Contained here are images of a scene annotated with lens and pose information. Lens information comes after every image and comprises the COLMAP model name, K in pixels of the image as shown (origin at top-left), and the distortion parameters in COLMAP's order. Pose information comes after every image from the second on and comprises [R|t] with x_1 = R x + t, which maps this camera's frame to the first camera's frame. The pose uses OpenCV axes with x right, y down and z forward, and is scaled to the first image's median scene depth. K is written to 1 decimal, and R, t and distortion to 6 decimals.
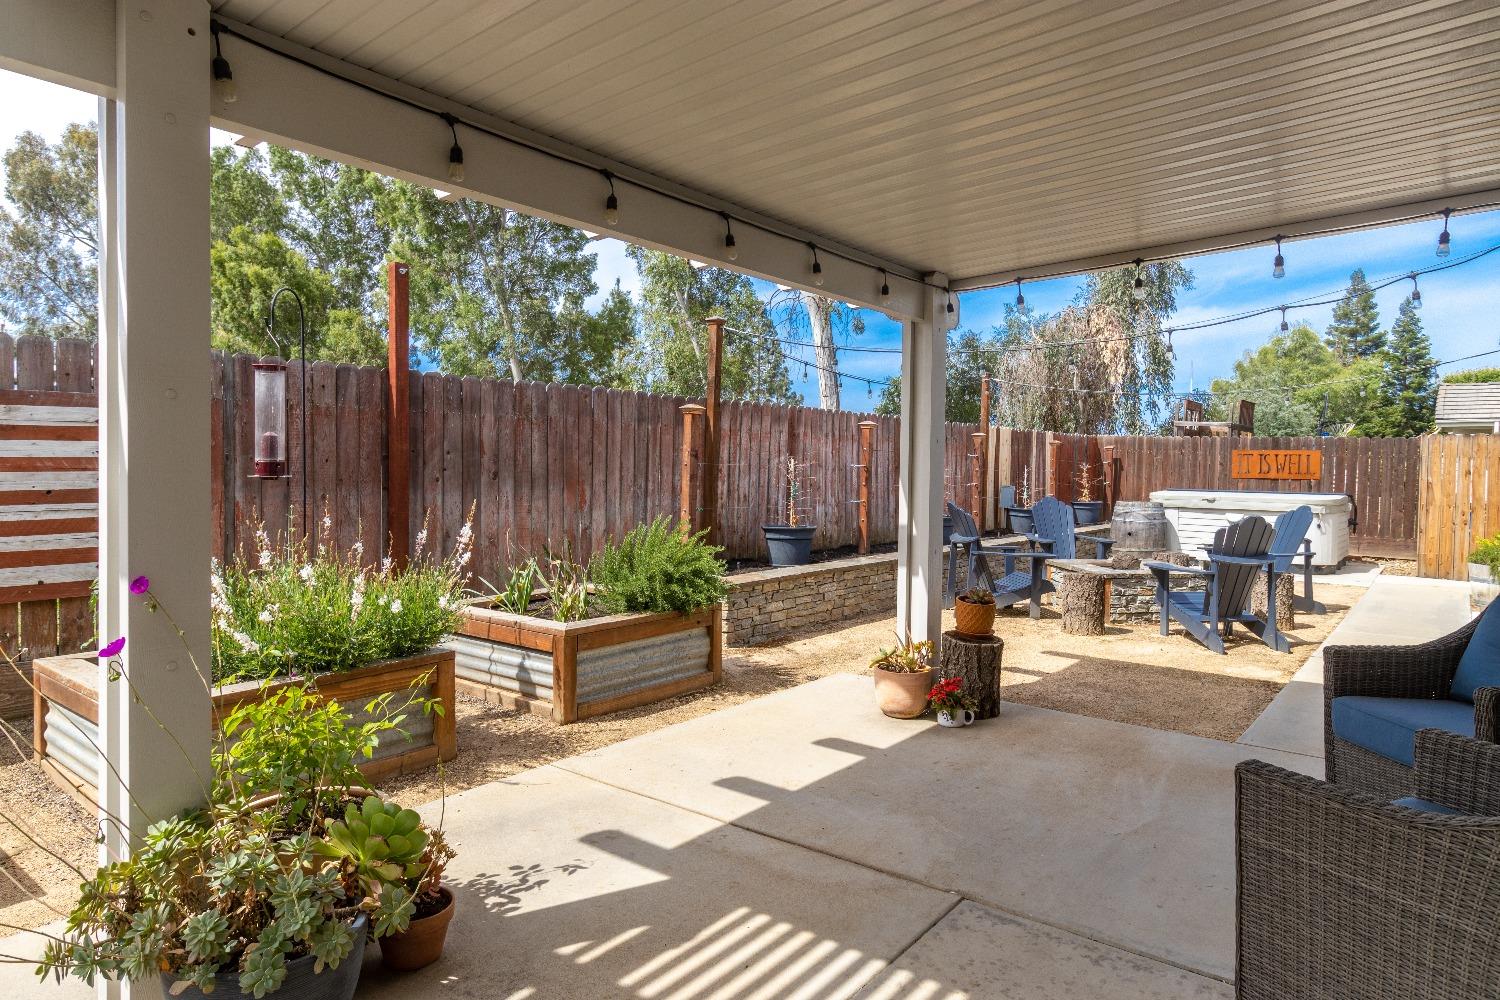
lens RADIAL K [[881.9, 0, 756.0], [0, 881.9, 488.5], [0, 0, 1]] dist [-0.003099, 0.000823]
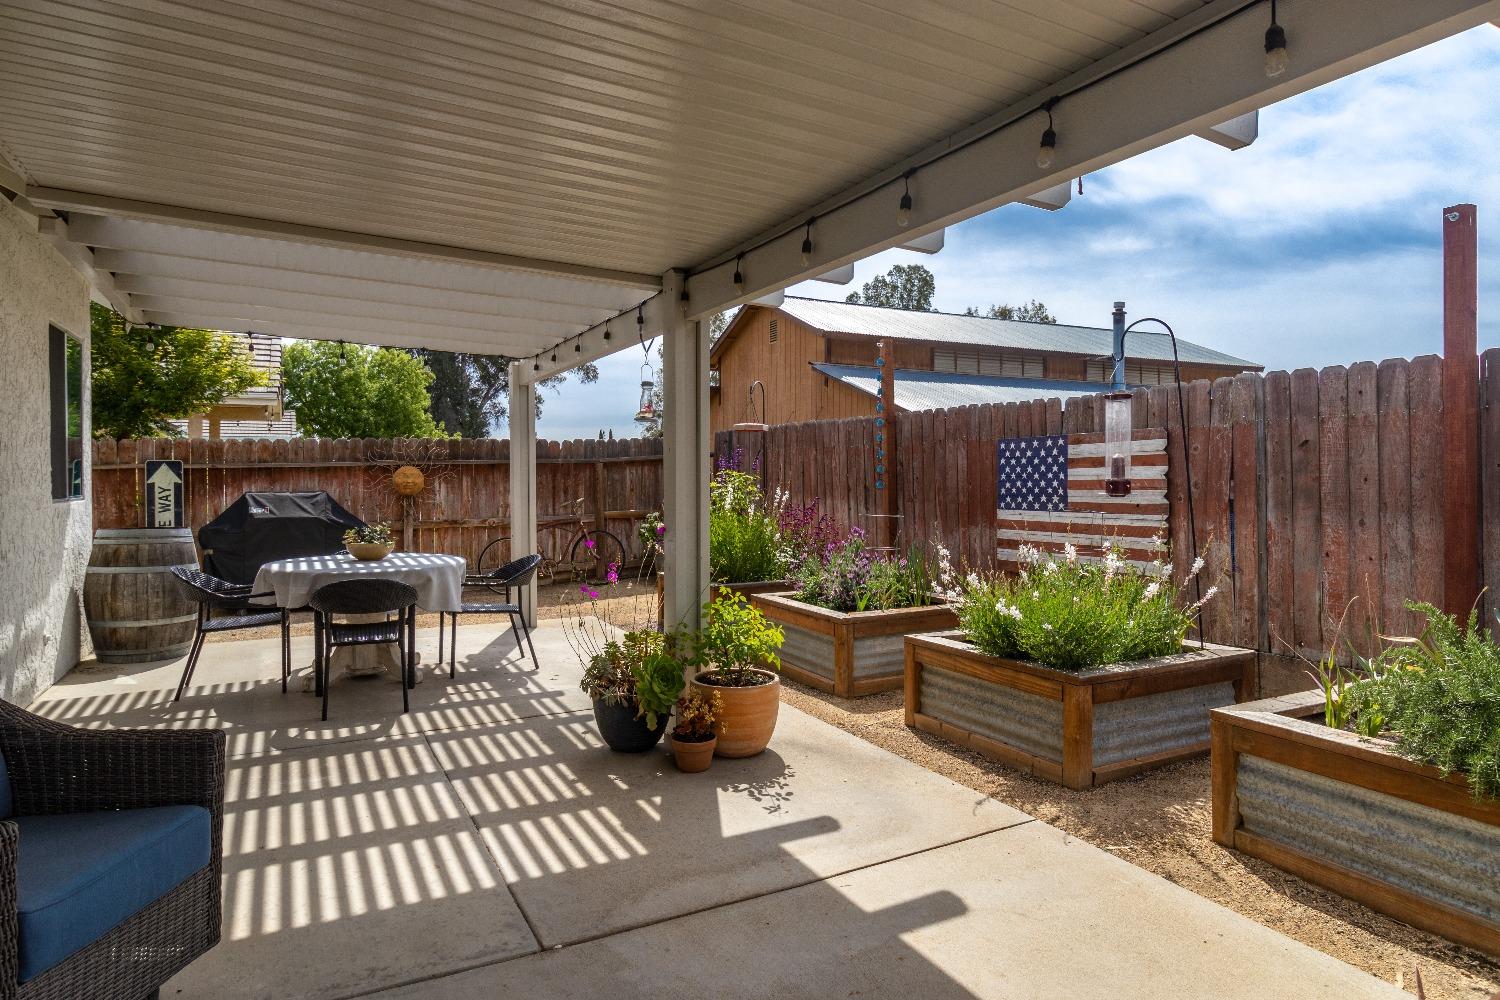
lens RADIAL K [[881.9, 0, 756.8], [0, 881.9, 497.4], [0, 0, 1]] dist [-0.003099, 0.000823]
pose [[-0.396615, 0.008729, -0.917944, 0.855055], [-0.032250, 0.999205, 0.023436, -0.026882], [0.917419, 0.038899, -0.396018, 1.346957]]
